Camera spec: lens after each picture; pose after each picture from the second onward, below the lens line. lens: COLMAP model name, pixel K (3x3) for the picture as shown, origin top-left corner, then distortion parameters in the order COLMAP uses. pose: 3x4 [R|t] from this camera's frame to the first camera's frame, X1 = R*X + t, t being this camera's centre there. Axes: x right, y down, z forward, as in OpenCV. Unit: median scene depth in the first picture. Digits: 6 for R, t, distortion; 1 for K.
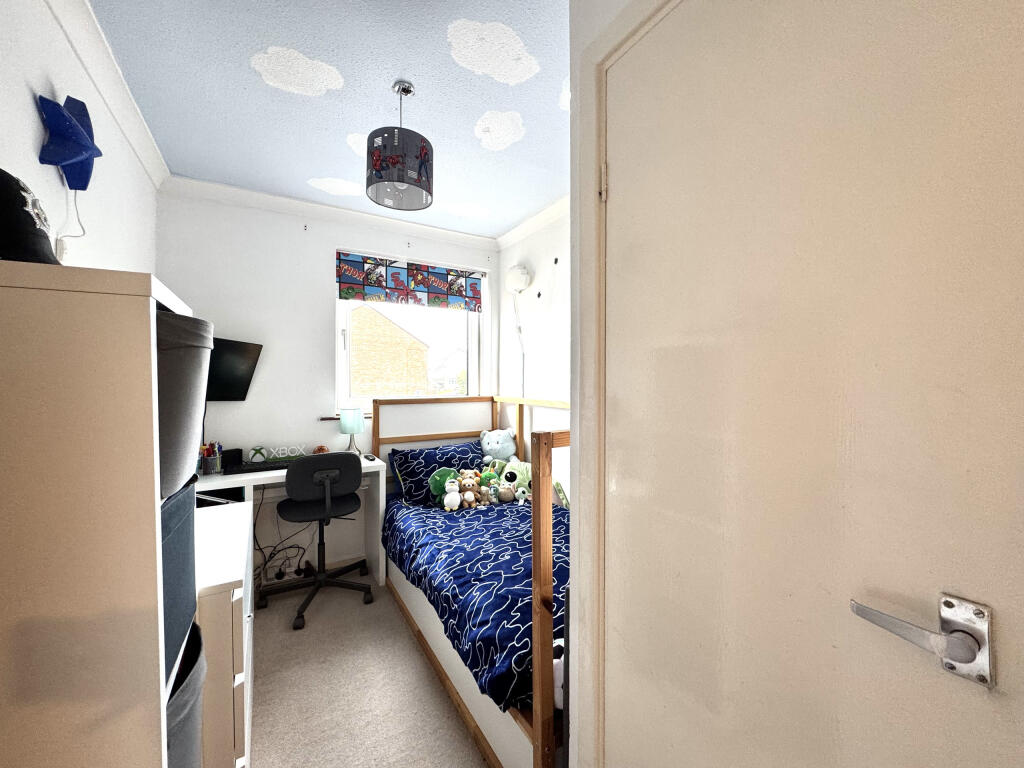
lens RADIAL K [[409.3, 0, 512.3], [0, 409.3, 382.0], [0, 0, 1]] dist [-0.002669, 0.000319]
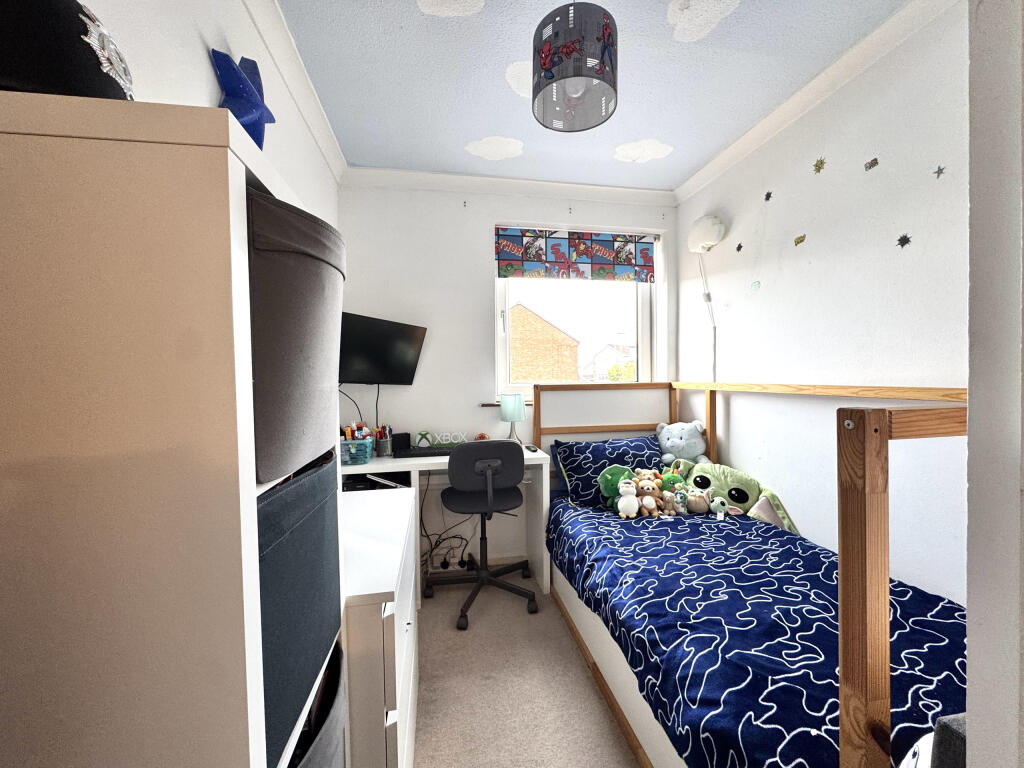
lens RADIAL K [[409.3, 0, 512.3], [0, 409.3, 382.0], [0, 0, 1]] dist [-0.002669, 0.000319]
pose [[0.935966, -0.007019, -0.352020, -0.074009], [0.009328, 0.999945, 0.004866, 0.035677], [0.351967, -0.007838, 0.935980, 0.151609]]
